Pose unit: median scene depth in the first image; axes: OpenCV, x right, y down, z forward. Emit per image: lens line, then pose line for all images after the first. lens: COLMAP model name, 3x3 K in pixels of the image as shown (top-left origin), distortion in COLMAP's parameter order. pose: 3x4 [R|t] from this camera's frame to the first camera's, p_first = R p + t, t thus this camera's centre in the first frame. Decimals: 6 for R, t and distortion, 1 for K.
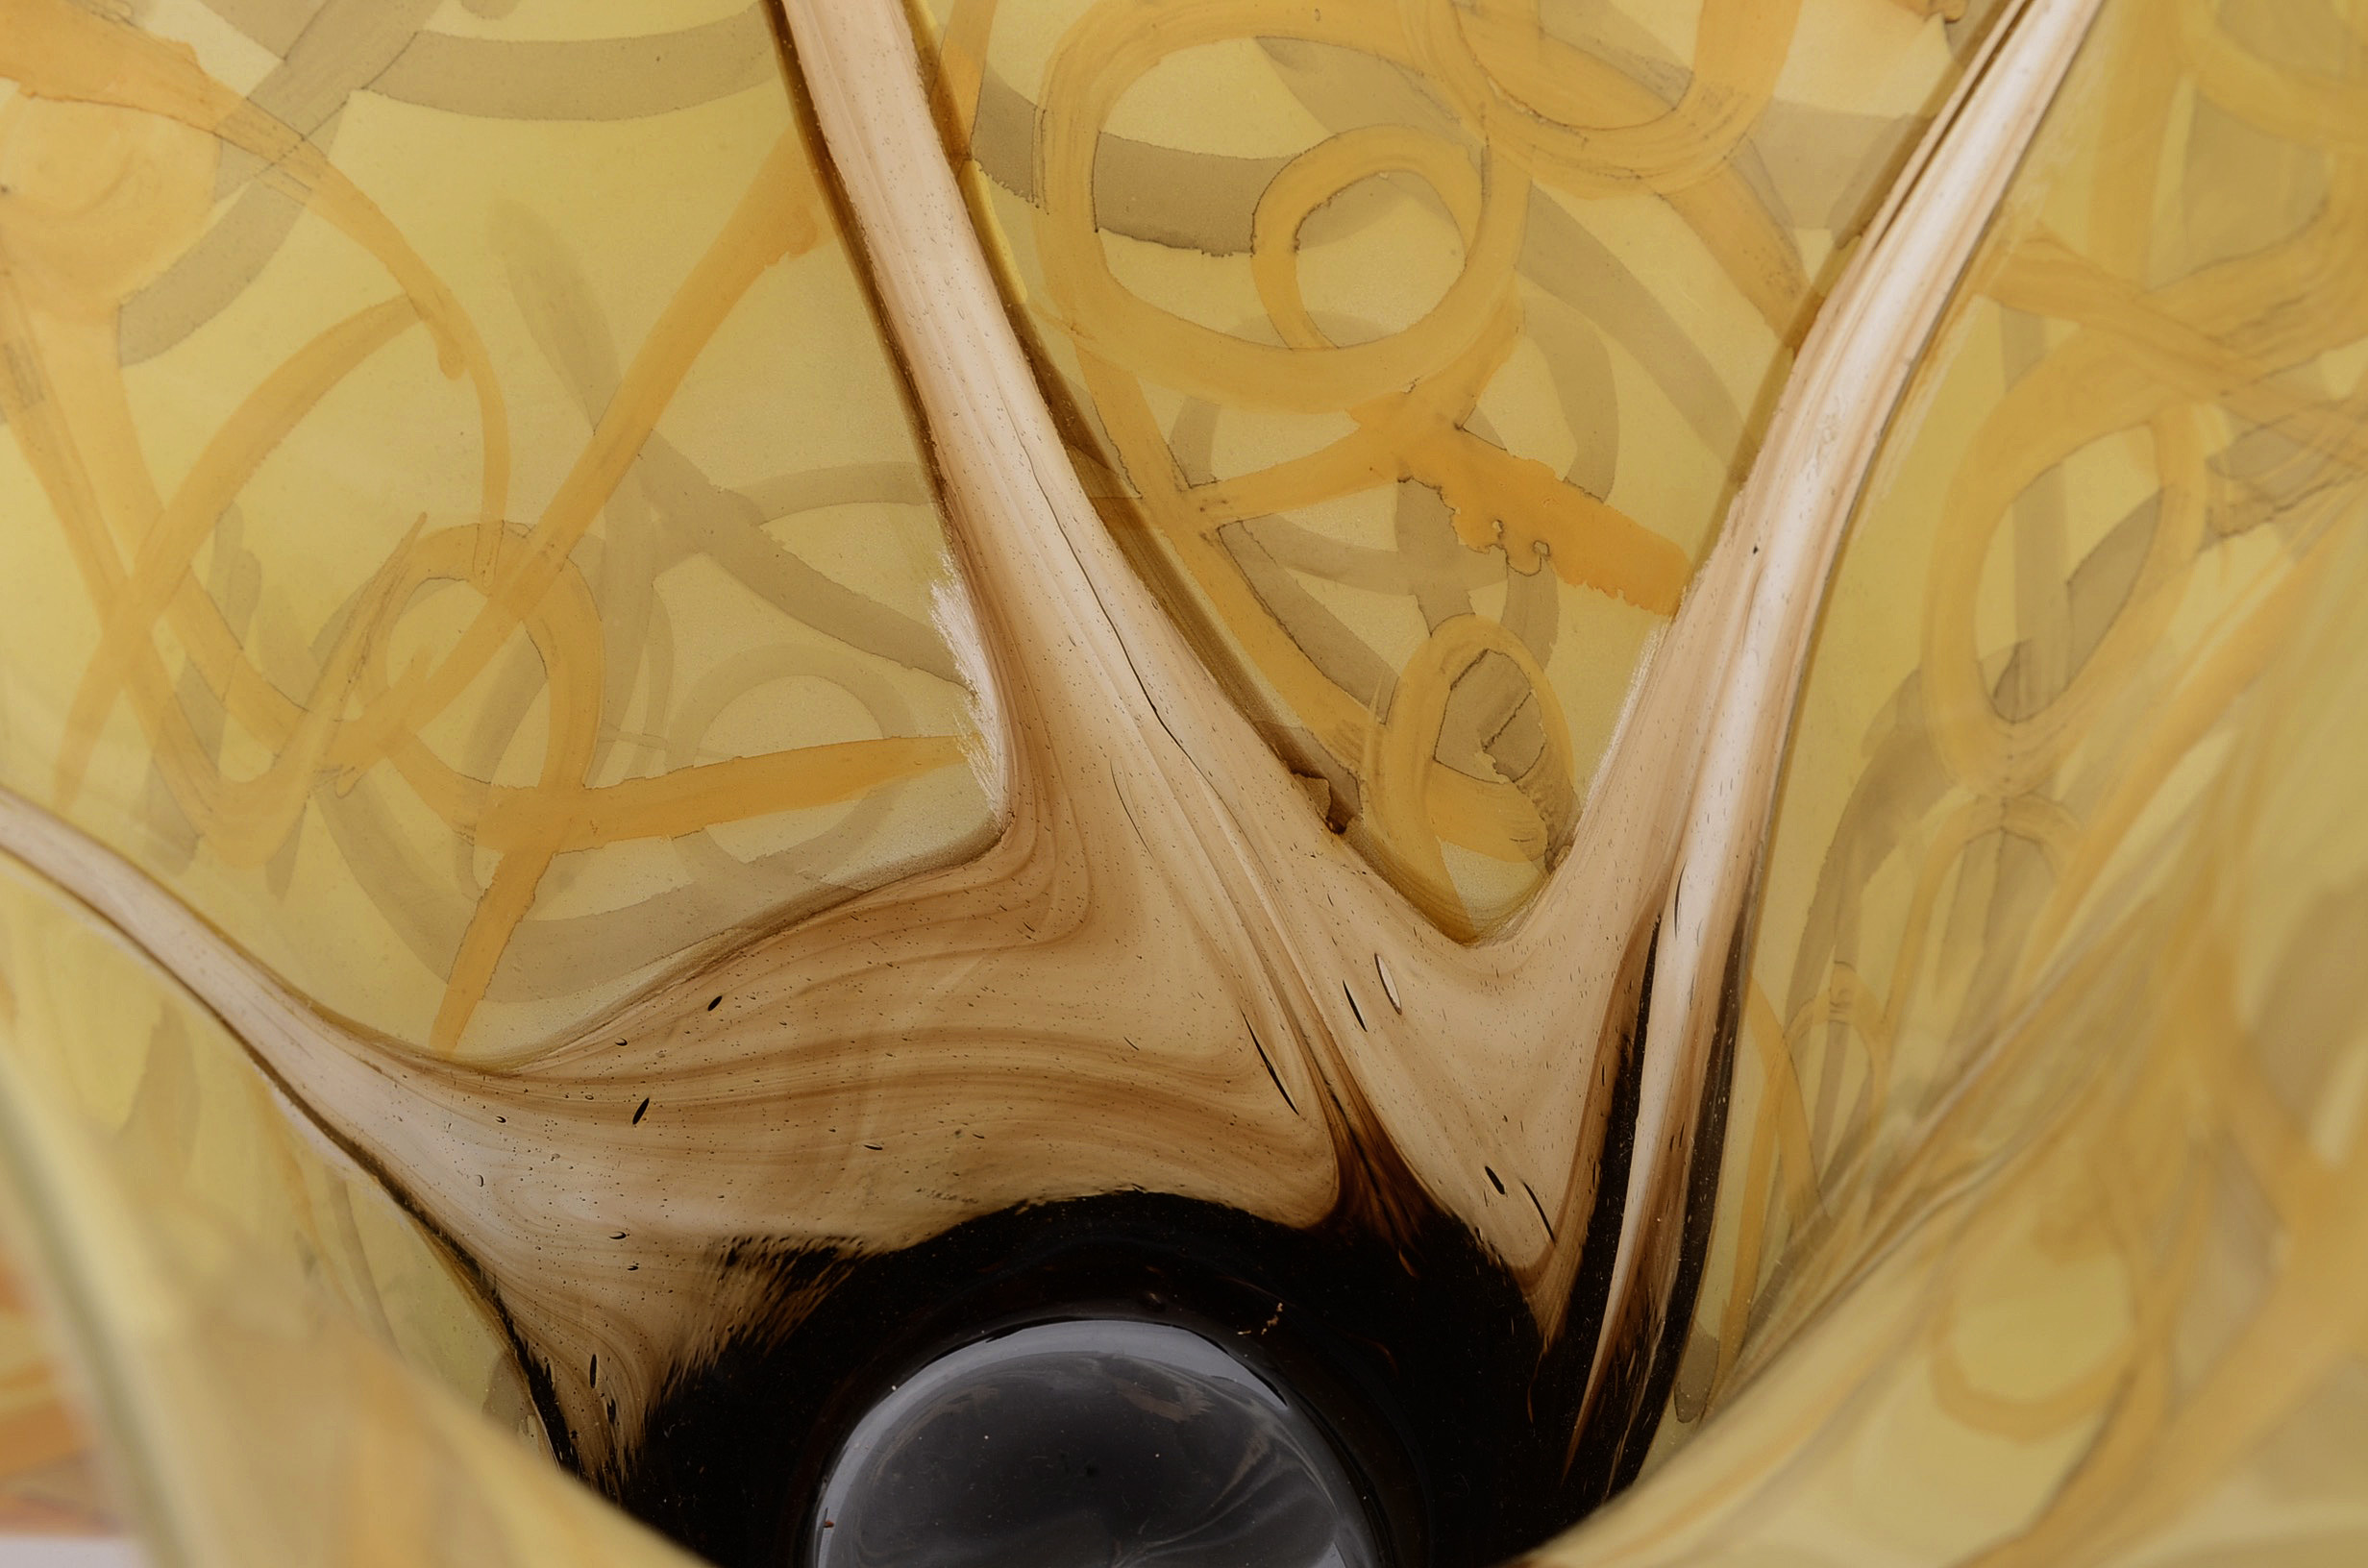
lens RADIAL K [[3929.5, 0, 1183.0], [0, 3929.5, 785.4], [0, 0, 1]] dist [0.034017, 0.000000]
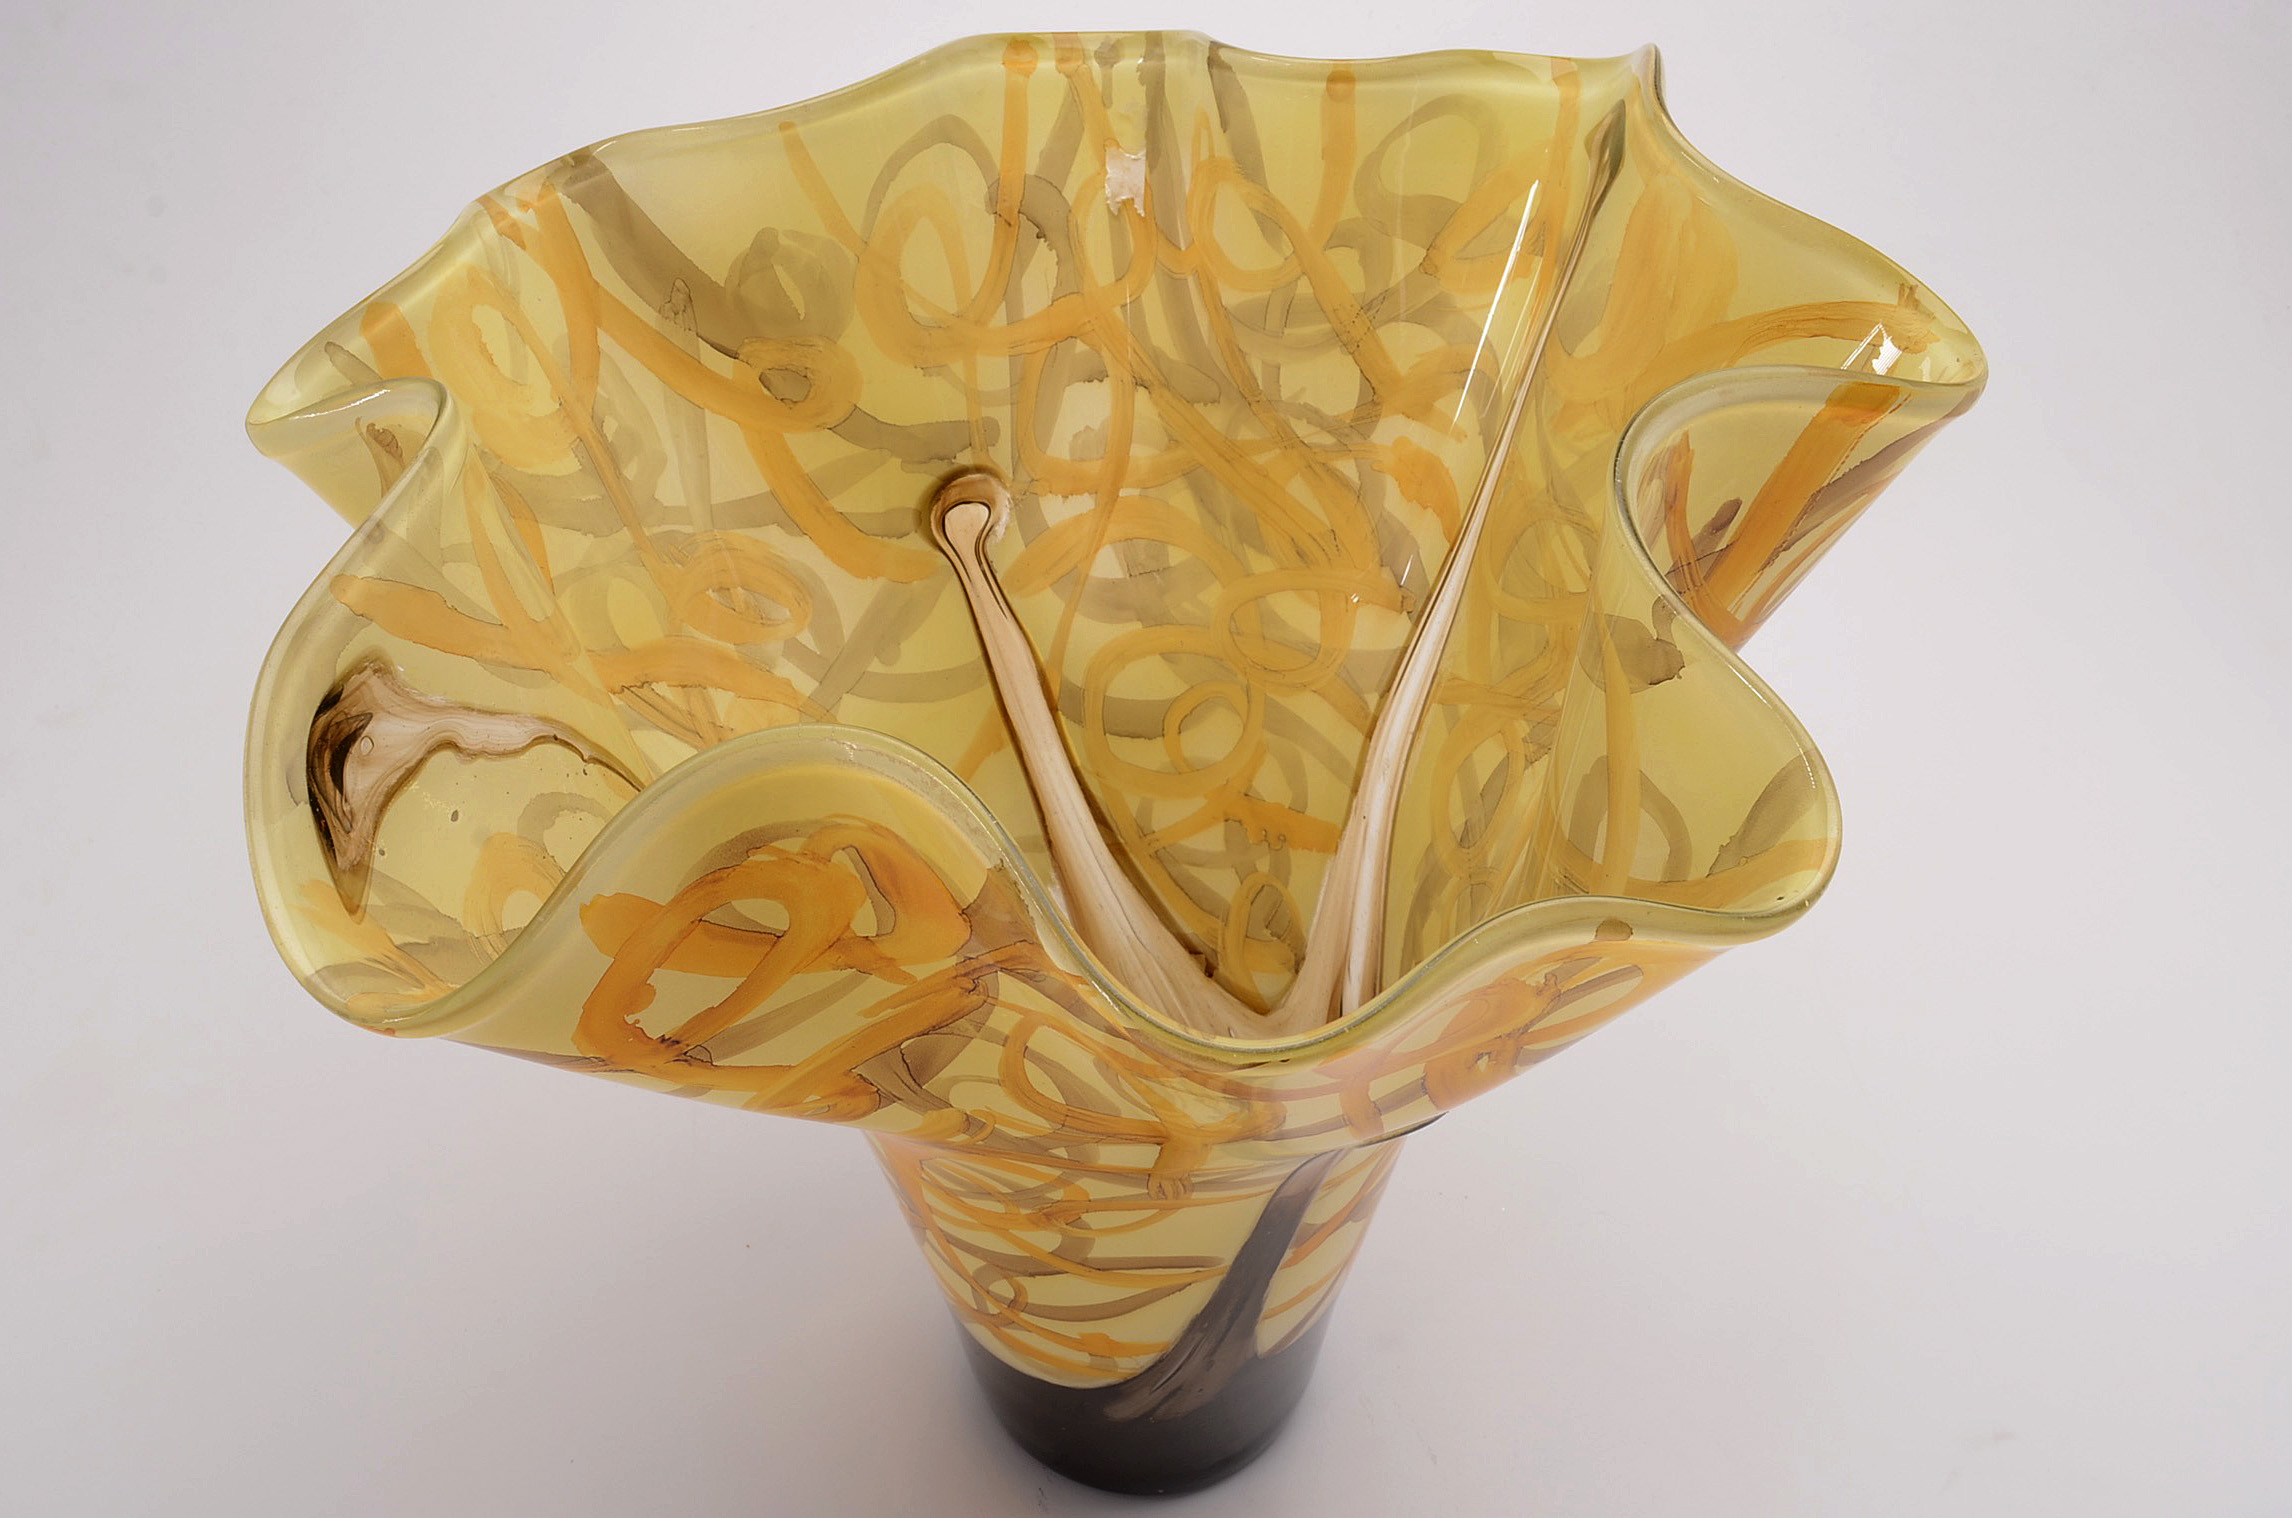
lens RADIAL K [[1998.3, 0, 1146.8], [0, 1998.3, 756.2], [0, 0, 1]] dist [0.001414, 0.000002]
pose [[0.991173, -0.096584, 0.090817, -0.121343], [0.115641, 0.964853, -0.235978, 0.202437], [-0.064833, 0.244397, 0.967505, -0.325919]]
